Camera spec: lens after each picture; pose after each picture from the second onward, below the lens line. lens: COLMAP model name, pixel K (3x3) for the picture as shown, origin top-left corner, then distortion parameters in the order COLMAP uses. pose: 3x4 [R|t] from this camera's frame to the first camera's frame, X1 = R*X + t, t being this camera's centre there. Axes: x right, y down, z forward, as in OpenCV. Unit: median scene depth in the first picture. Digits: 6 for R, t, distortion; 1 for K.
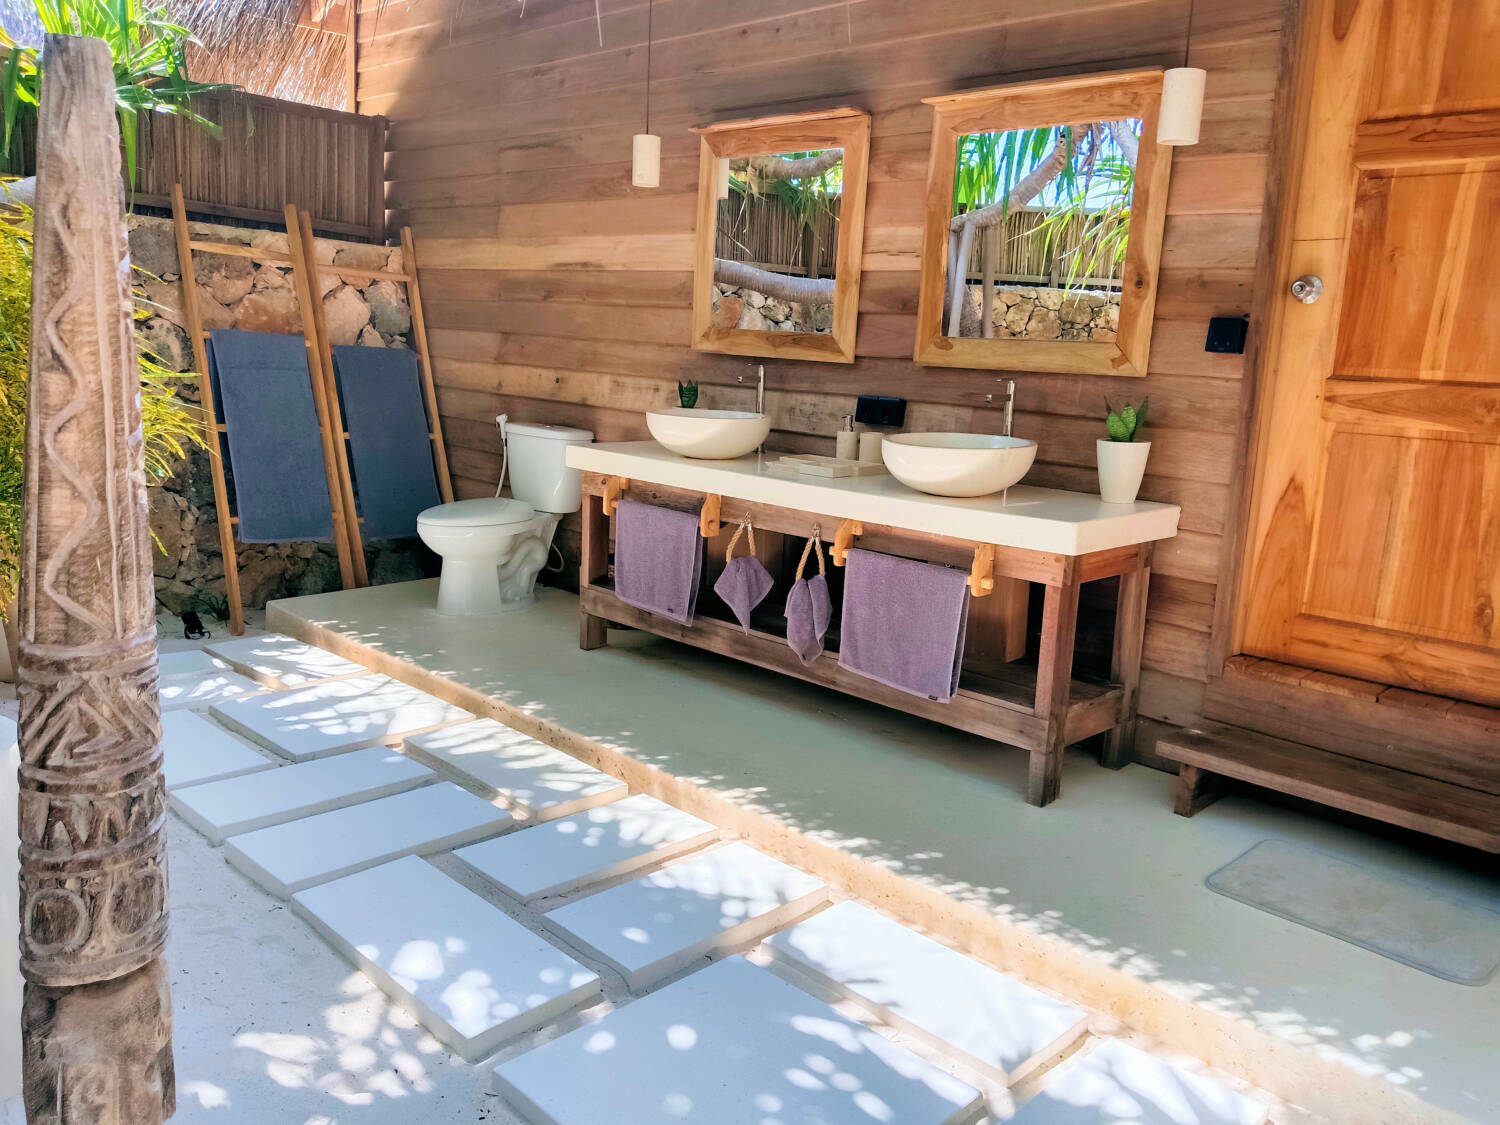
lens RADIAL K [[1196.8, 0, 751.1], [0, 1196.8, 518.2], [0, 0, 1]] dist [0.232785, -0.200928]
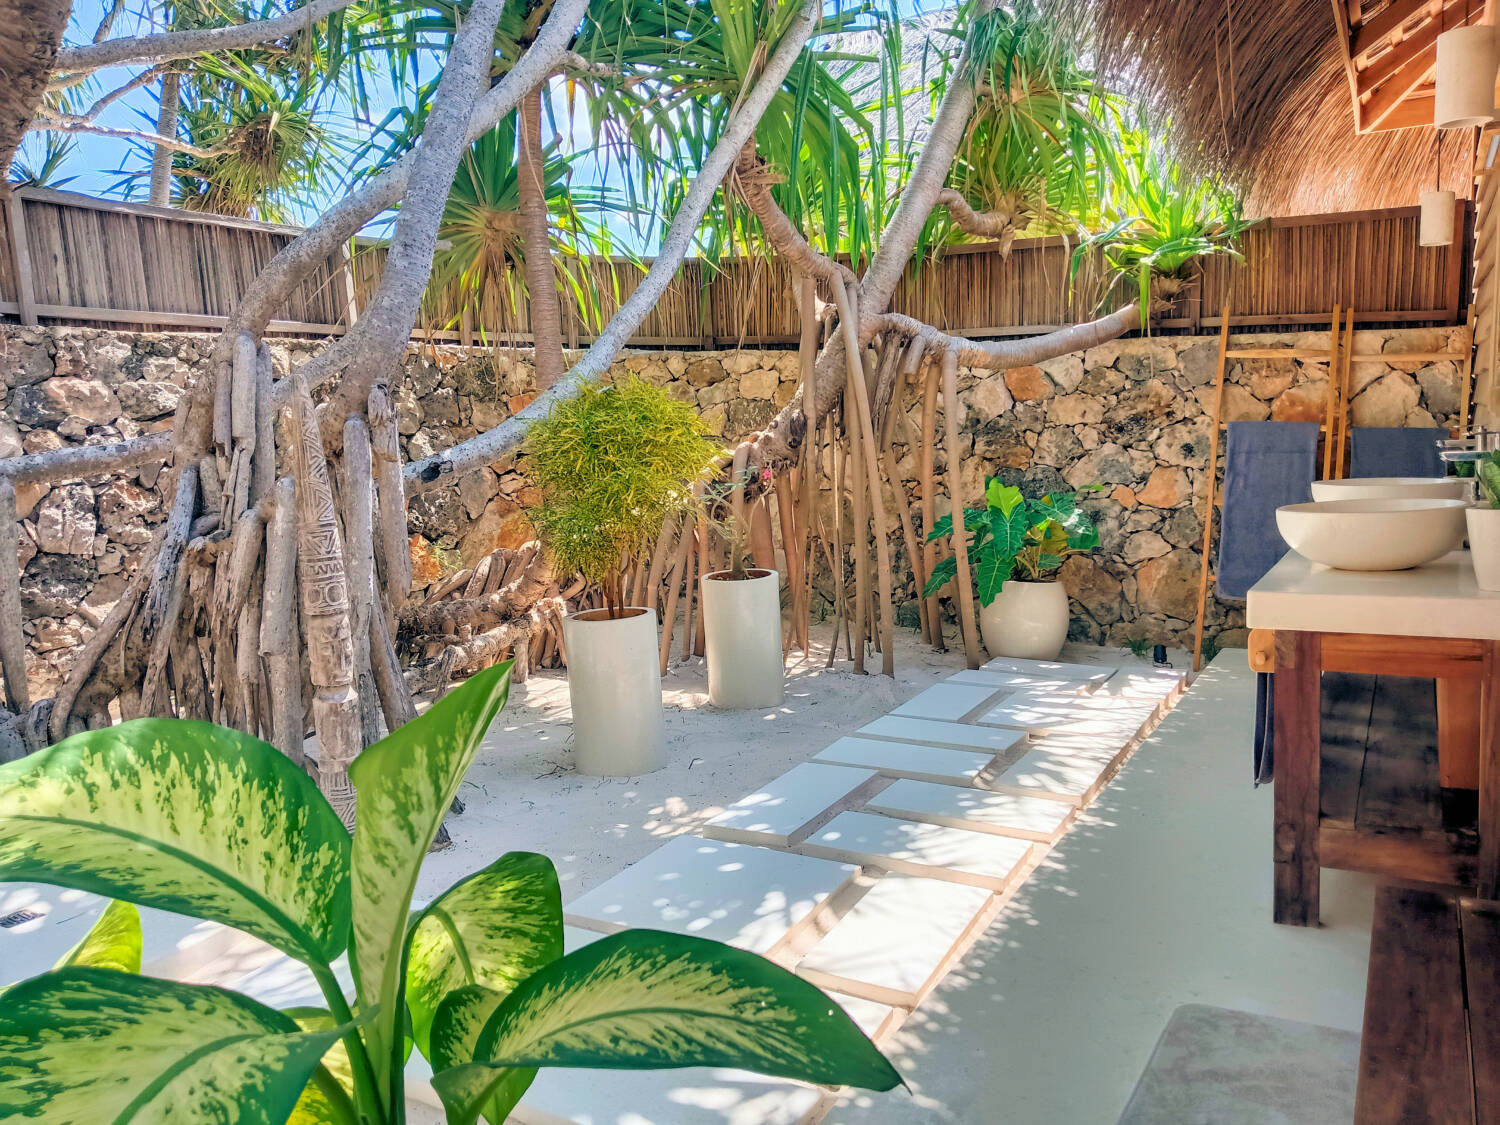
lens RADIAL K [[1180.8, 0, 750.0], [0, 1180.8, 562.5], [0, 0, 1]] dist [0.110209, -0.188338]
pose [[0.295882, 0.067998, -0.952801, 0.741933], [-0.104342, 0.993795, 0.038522, -0.014769], [0.949509, 0.088019, 0.301141, 0.288418]]
